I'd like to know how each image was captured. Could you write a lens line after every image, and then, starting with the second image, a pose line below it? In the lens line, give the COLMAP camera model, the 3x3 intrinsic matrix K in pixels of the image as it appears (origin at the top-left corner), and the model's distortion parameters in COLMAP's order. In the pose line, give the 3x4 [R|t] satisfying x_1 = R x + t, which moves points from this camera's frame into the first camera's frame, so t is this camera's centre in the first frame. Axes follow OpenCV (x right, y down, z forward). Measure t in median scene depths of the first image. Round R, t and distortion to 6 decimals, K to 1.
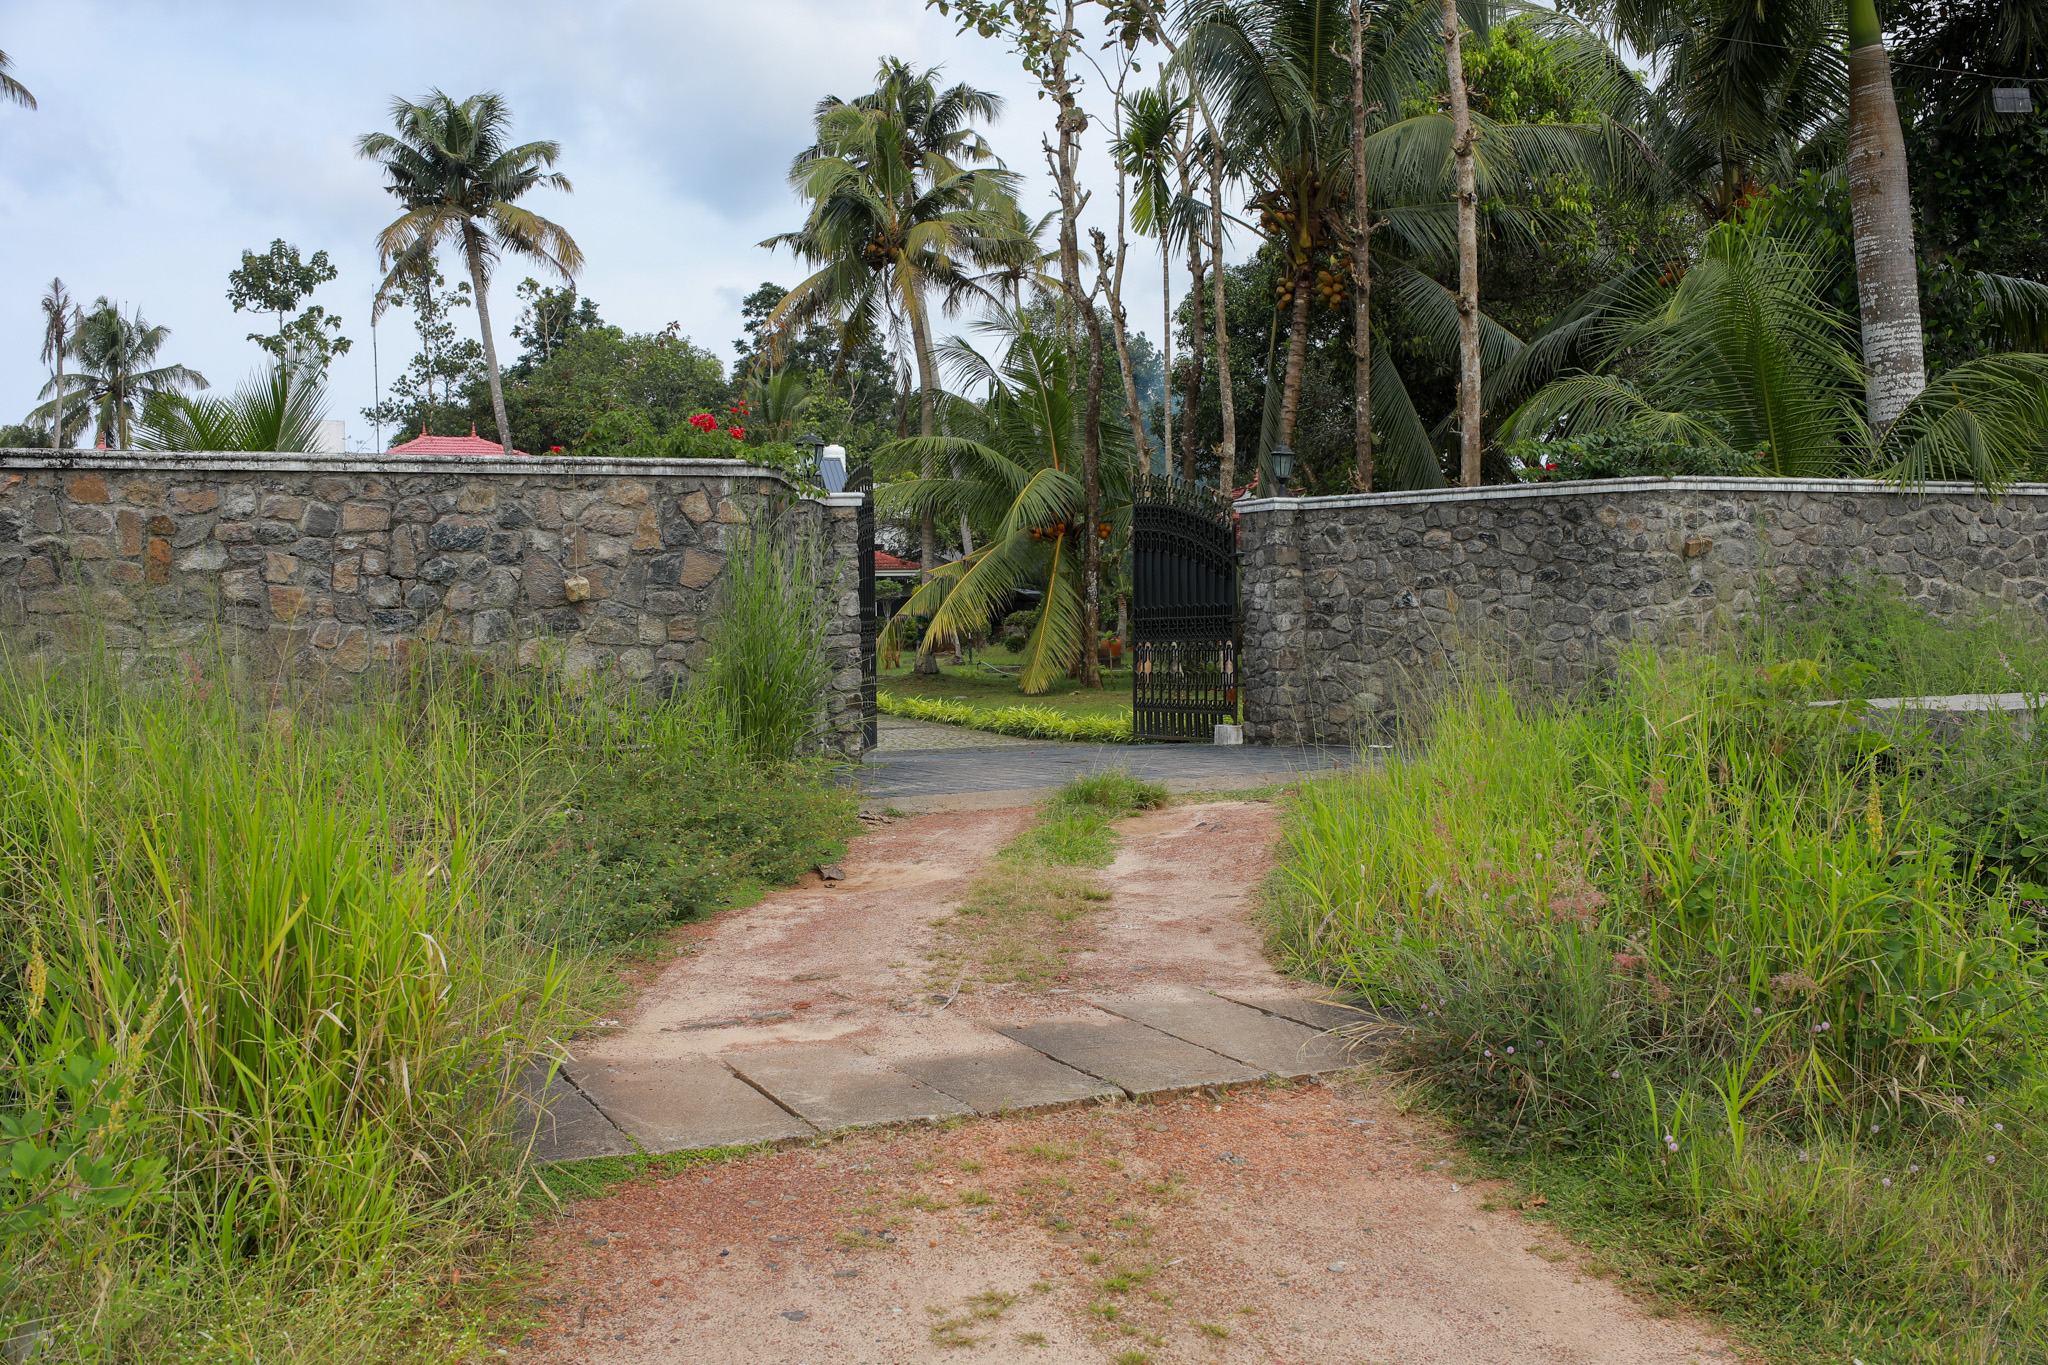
lens RADIAL K [[2020.7, 0, 1023.8], [0, 2020.7, 682.4], [0, 0, 1]] dist [-0.051941, 0.000000]
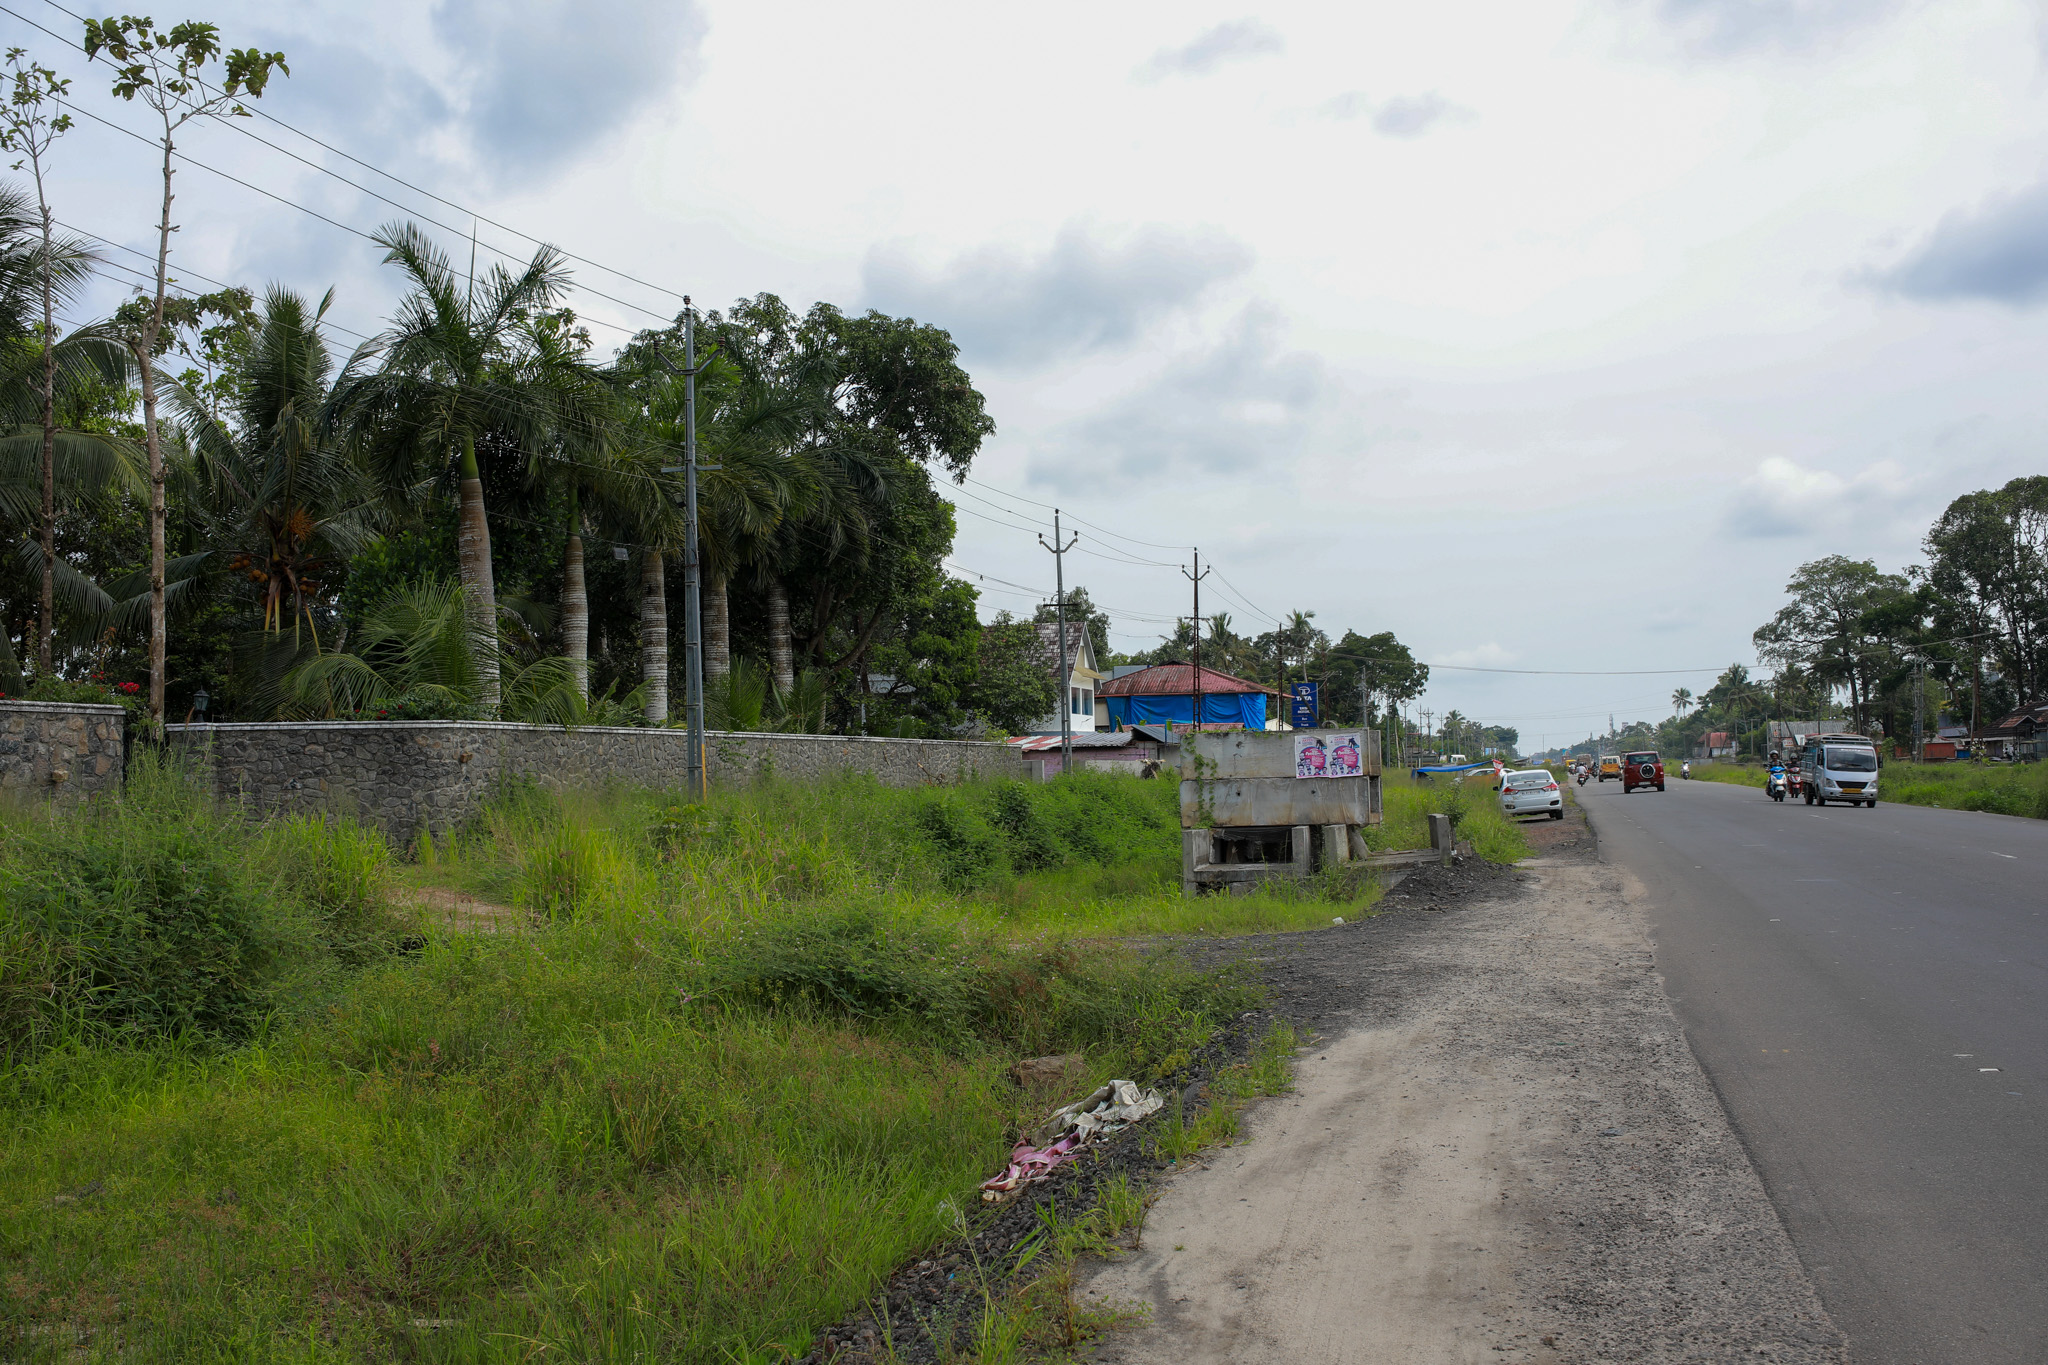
lens RADIAL K [[2020.7, 0, 1024.0], [0, 2020.7, 682.4], [0, 0, 1]] dist [-0.051941, 0.000000]
pose [[0.615487, 0.041575, 0.787049, -0.840696], [0.034118, 0.996266, -0.079307, 0.031920], [-0.787408, 0.075665, 0.611771, -0.598811]]
